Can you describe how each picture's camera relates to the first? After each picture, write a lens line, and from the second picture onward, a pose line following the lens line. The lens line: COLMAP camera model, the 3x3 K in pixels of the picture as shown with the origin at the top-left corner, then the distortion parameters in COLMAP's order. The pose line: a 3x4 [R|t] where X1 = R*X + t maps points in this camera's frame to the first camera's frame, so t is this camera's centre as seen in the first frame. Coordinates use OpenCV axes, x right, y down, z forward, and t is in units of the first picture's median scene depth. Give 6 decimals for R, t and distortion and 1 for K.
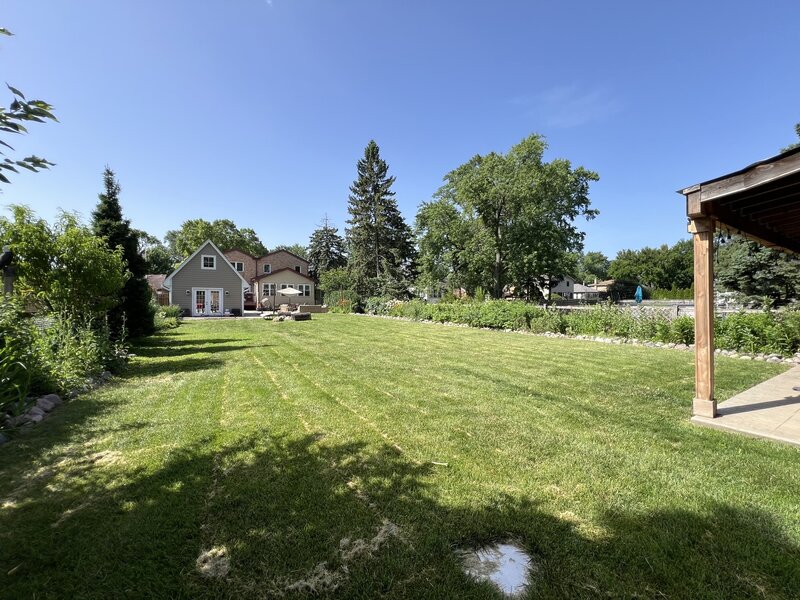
lens RADIAL K [[320.8, 0, 400.3], [0, 320.8, 299.7], [0, 0, 1]] dist [0.002994, 0.000075]
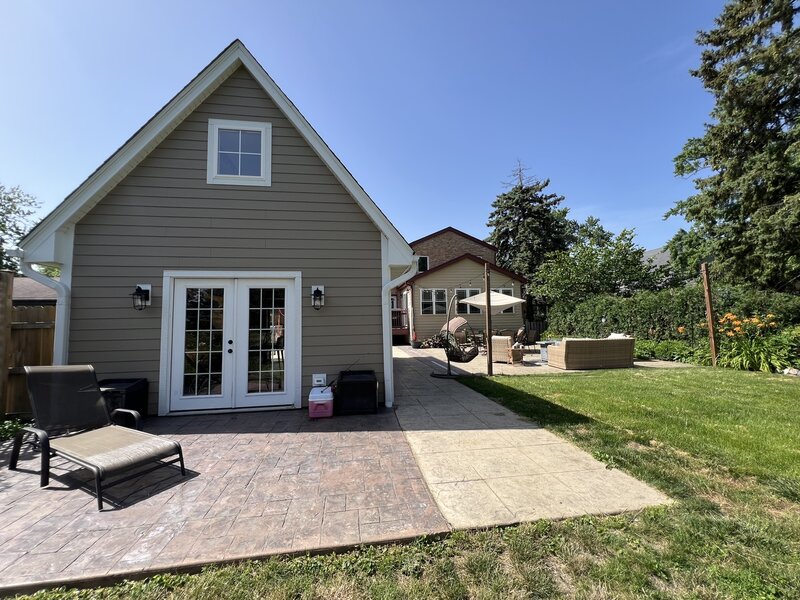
lens RADIAL K [[320.8, 0, 395.1], [0, 320.8, 301.6], [0, 0, 1]] dist [0.002994, 0.000075]
pose [[0.913052, -0.043227, -0.405545, -0.270082], [0.019600, 0.997869, -0.062234, -0.002239], [0.407371, 0.048874, 0.911954, 0.546686]]
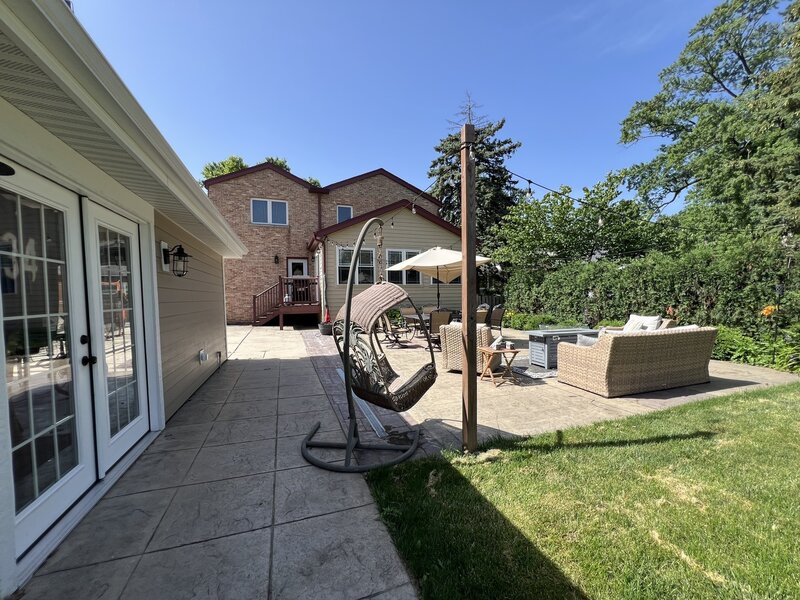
lens RADIAL K [[320.8, 0, 399.3], [0, 320.8, 303.4], [0, 0, 1]] dist [0.002994, 0.000075]
pose [[0.979229, -0.006337, -0.202656, -0.300957], [0.012193, 0.999543, 0.027664, -0.000910], [0.202388, -0.029560, 0.978859, 0.694527]]
